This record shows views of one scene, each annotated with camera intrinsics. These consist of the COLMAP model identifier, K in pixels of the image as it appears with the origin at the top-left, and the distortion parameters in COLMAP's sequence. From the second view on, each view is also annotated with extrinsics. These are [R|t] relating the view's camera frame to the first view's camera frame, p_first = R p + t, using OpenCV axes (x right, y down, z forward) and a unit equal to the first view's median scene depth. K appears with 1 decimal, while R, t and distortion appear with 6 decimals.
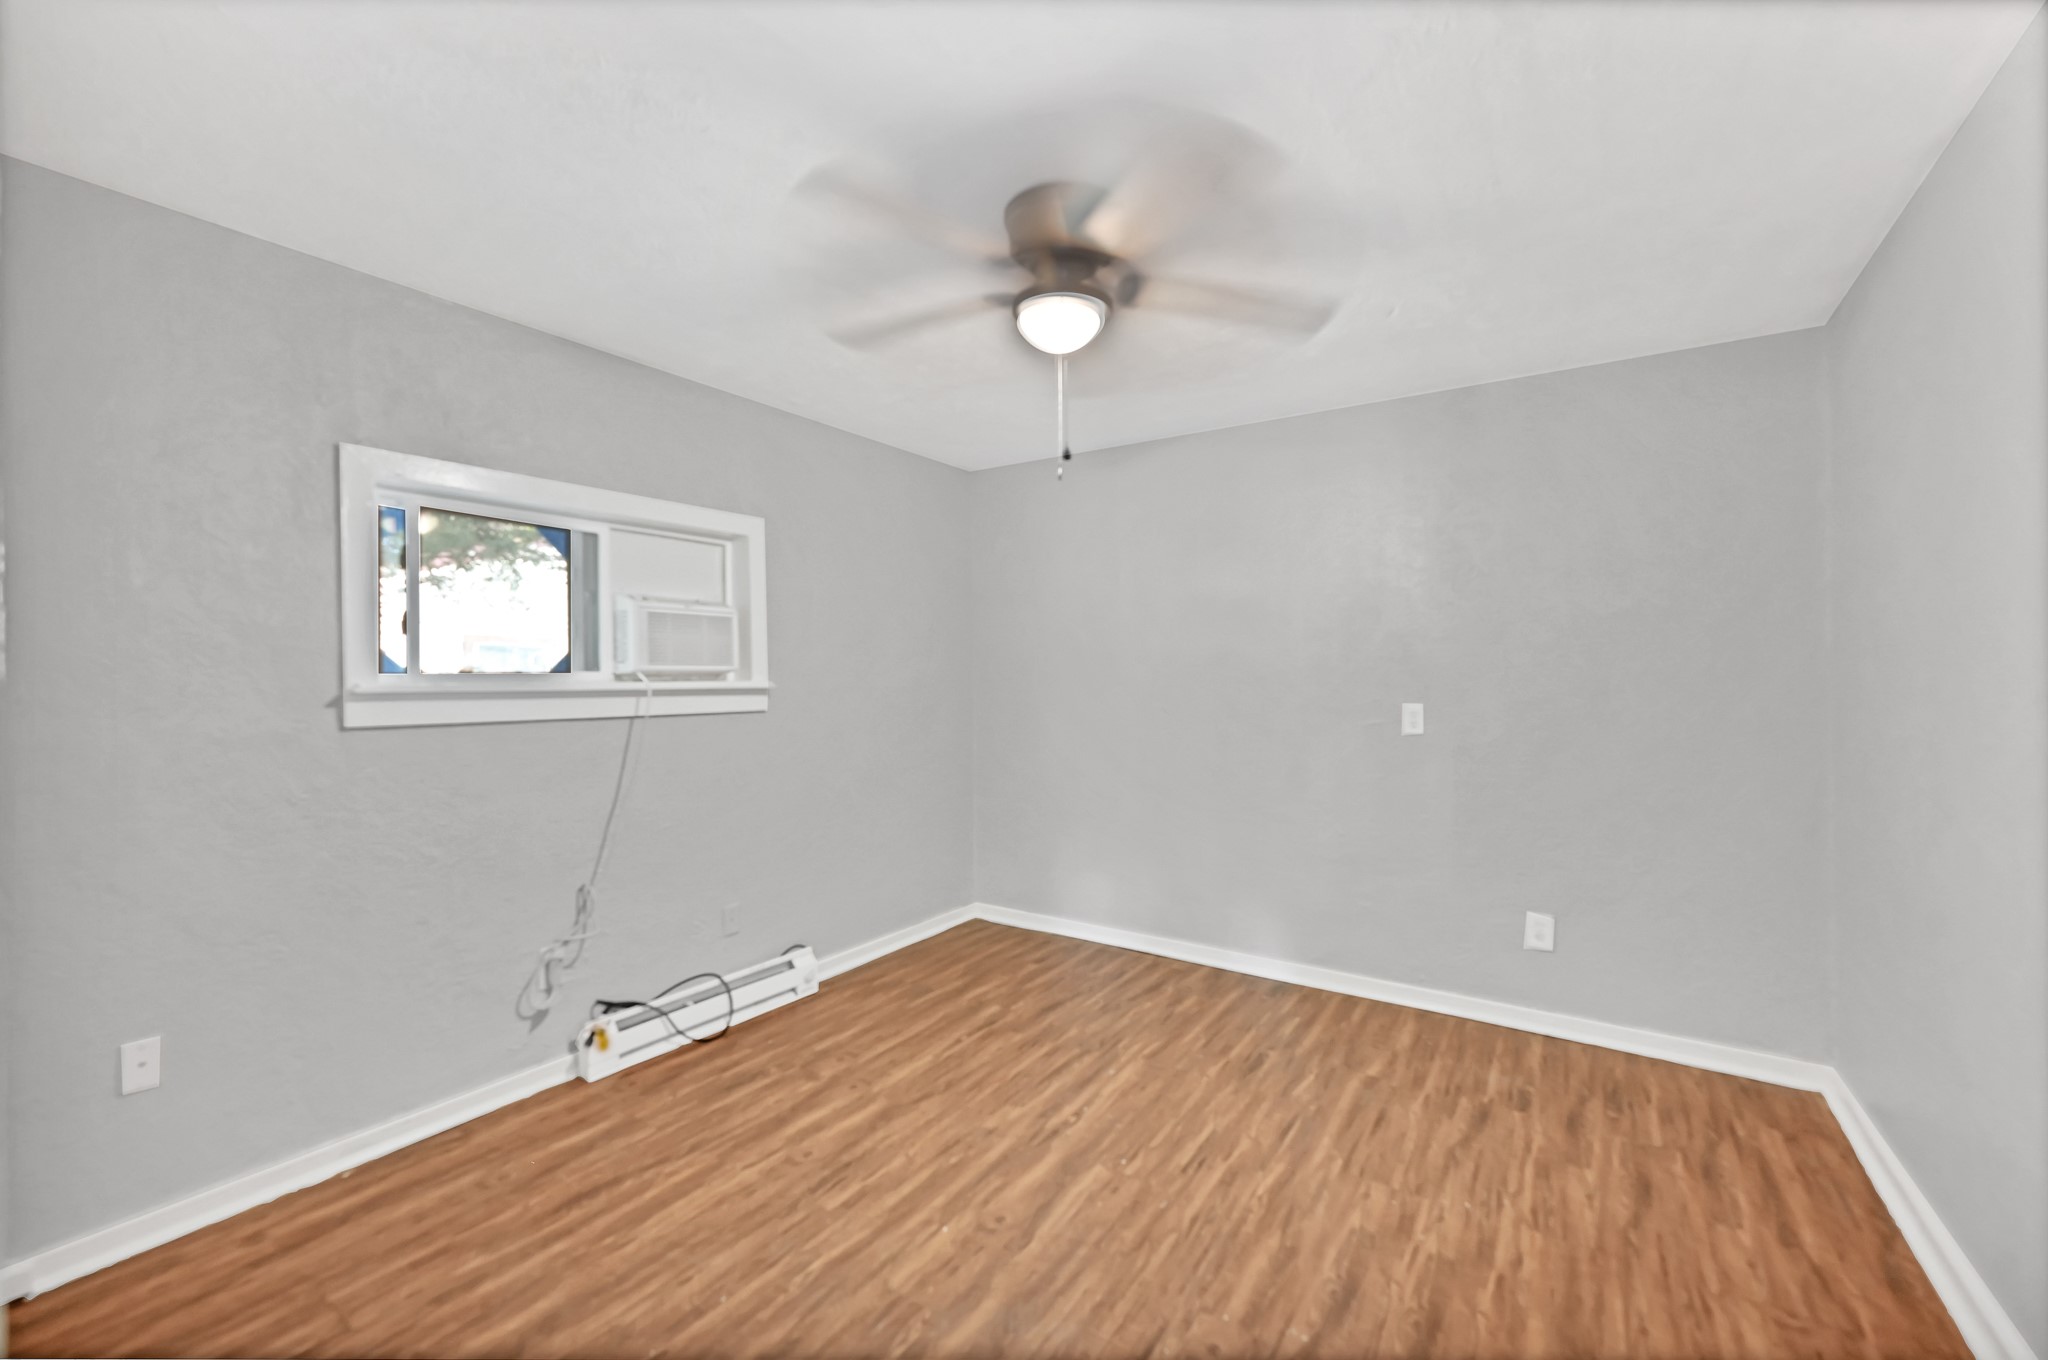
lens RADIAL K [[846.5, 0, 1022.1], [0, 846.5, 678.3], [0, 0, 1]] dist [-0.000793, 0.000095]
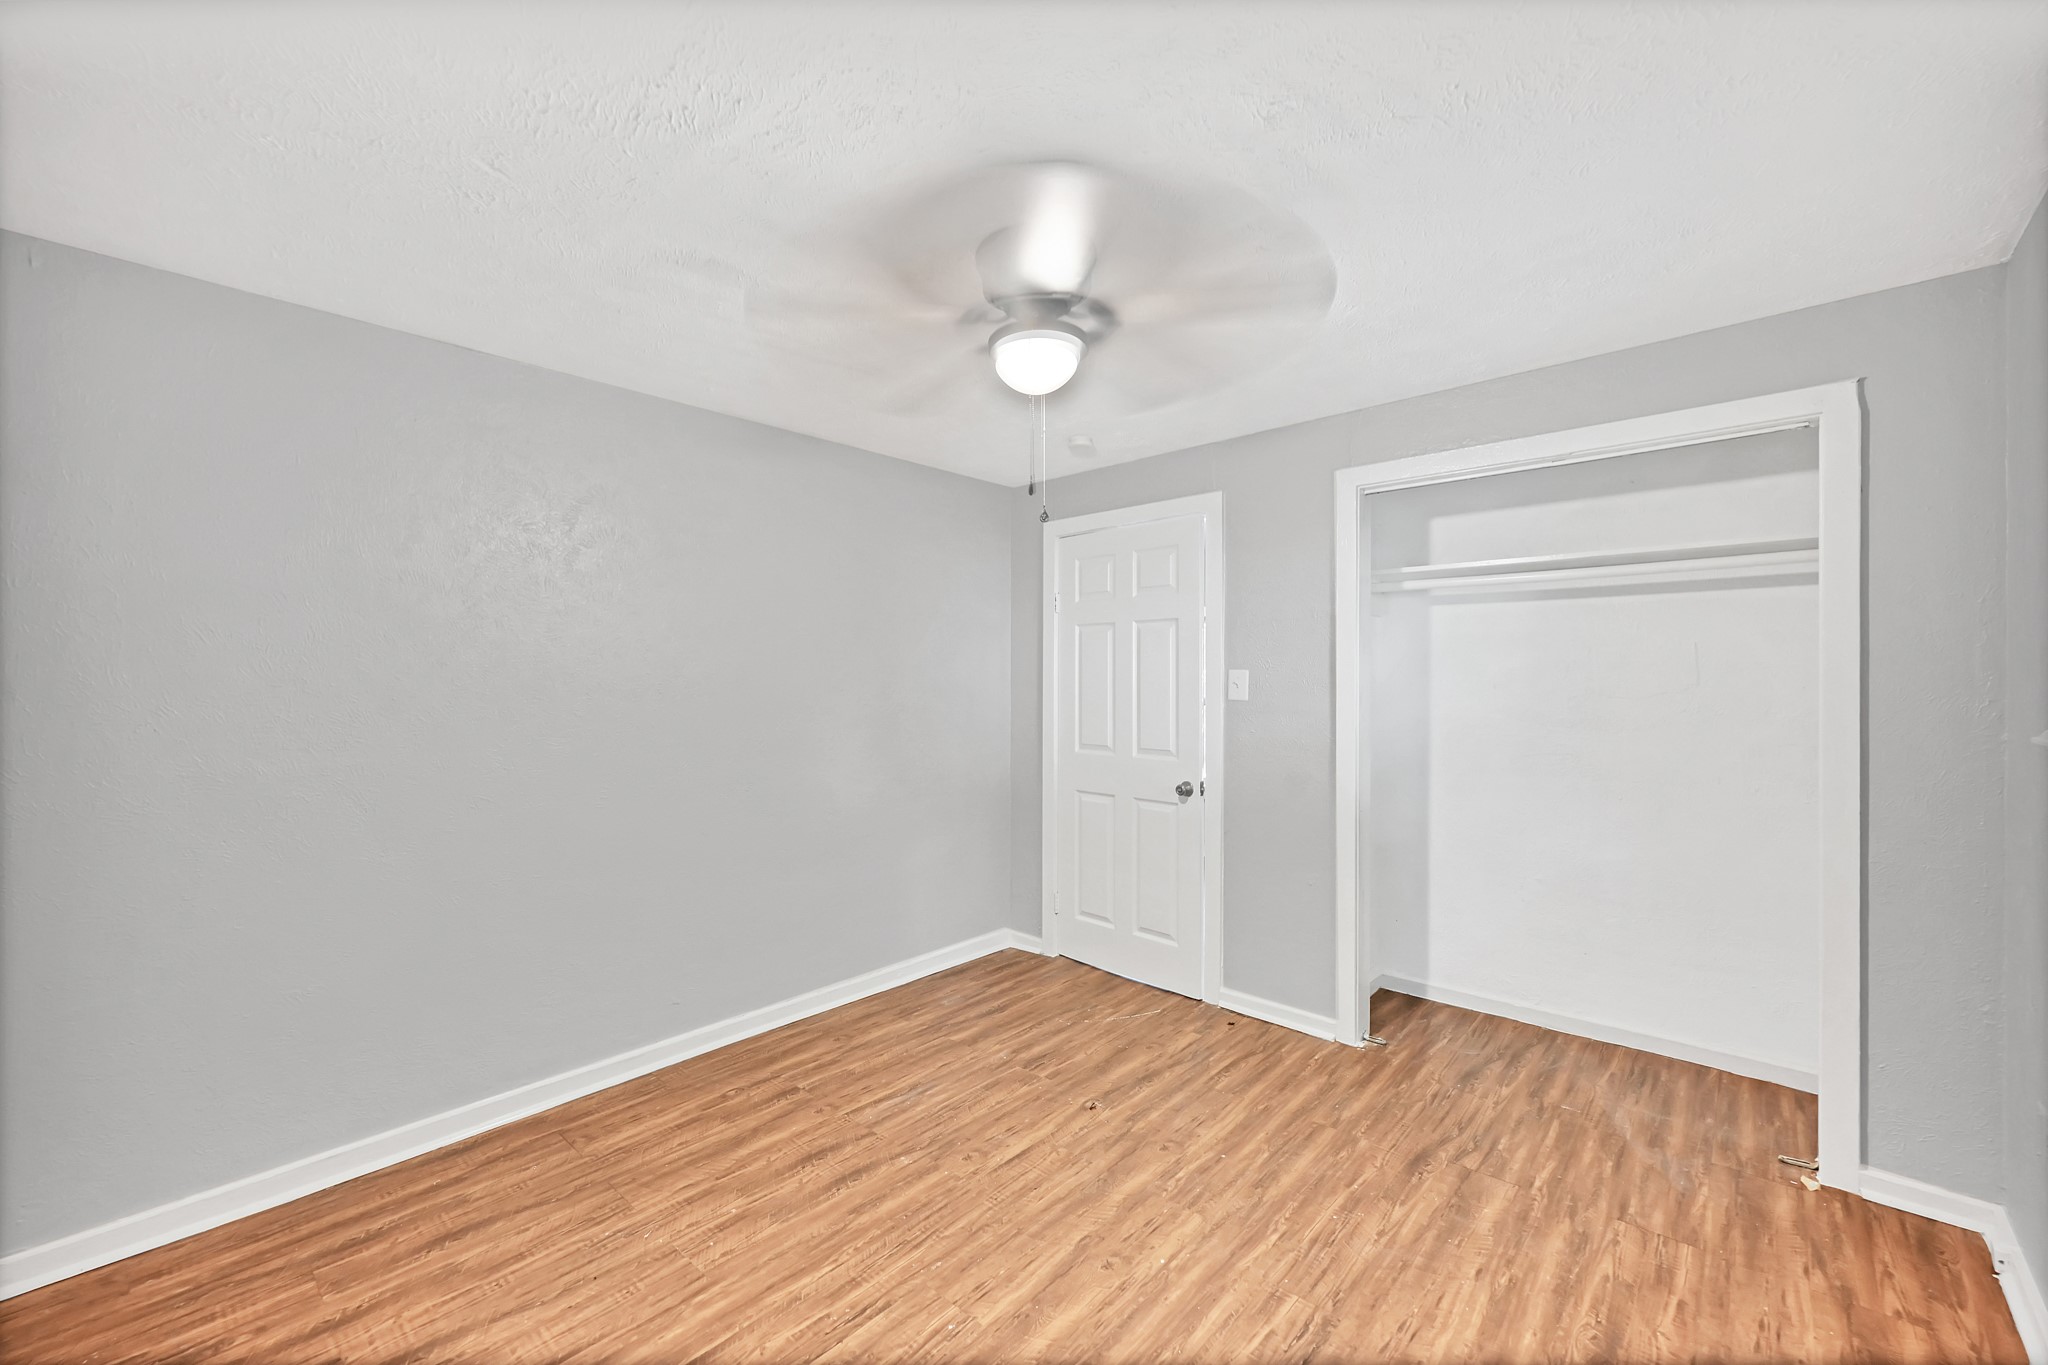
lens RADIAL K [[822.2, 0, 1015.1], [0, 822.2, 678.6], [0, 0, 1]] dist [0.000015, 0.000153]
pose [[-0.988072, 0.007572, 0.153807, -0.060370], [0.006962, 0.999966, -0.004505, -0.035366], [-0.153836, -0.003381, -0.988091, 1.638016]]
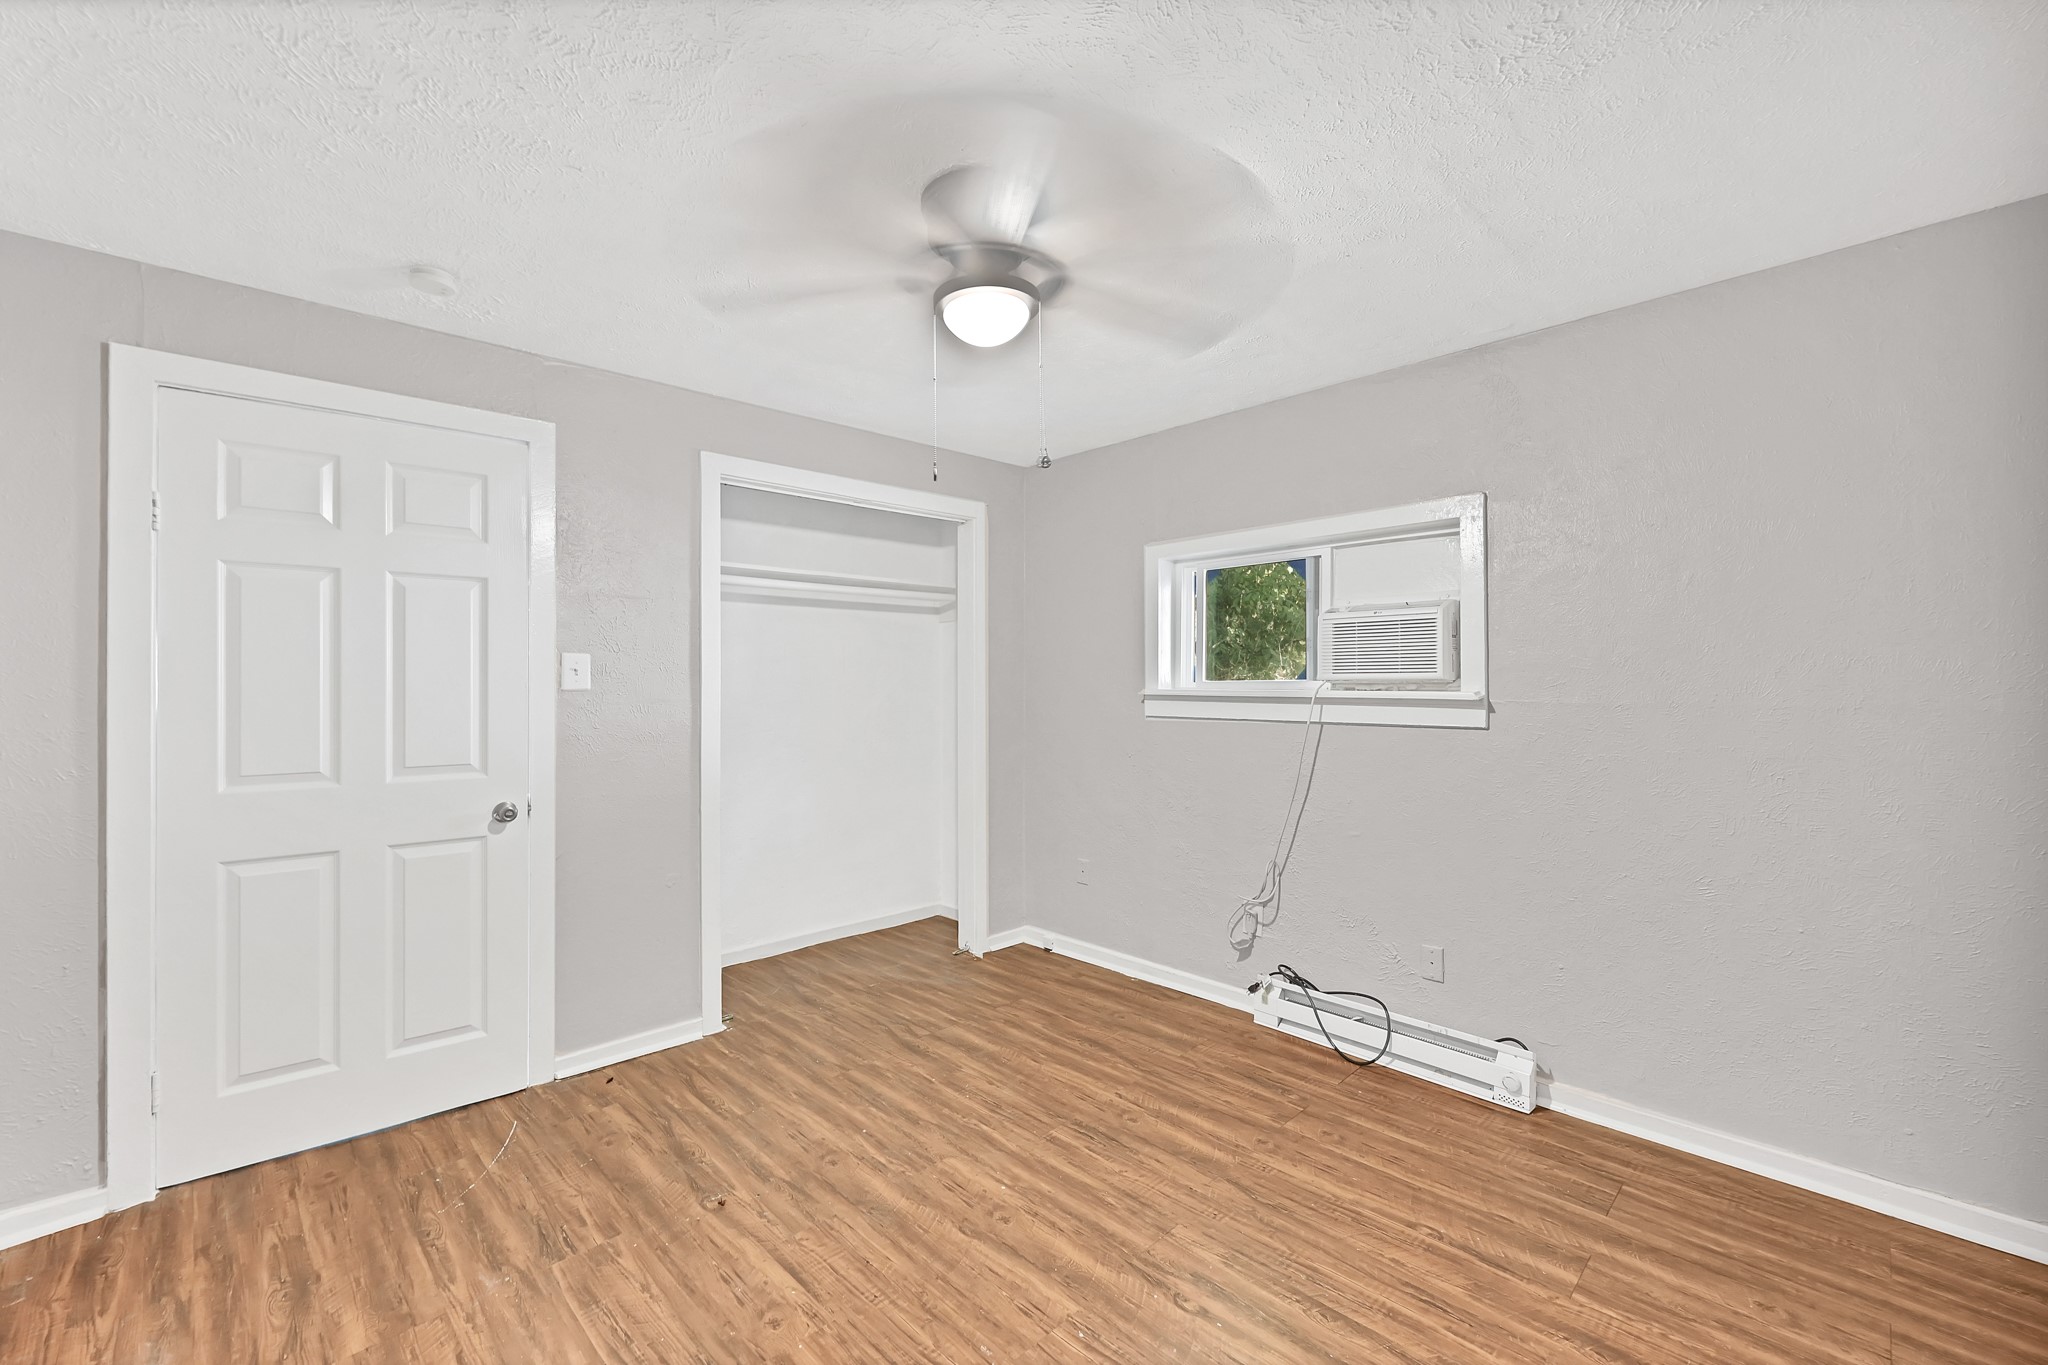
lens RADIAL K [[846.5, 0, 1022.1], [0, 846.5, 680.8], [0, 0, 1]] dist [-0.000793, 0.000095]
pose [[-0.215354, 0.005840, -0.976519, 0.808310], [0.003926, 0.999979, 0.005114, -0.018127], [0.976528, -0.002733, -0.215372, 1.035657]]
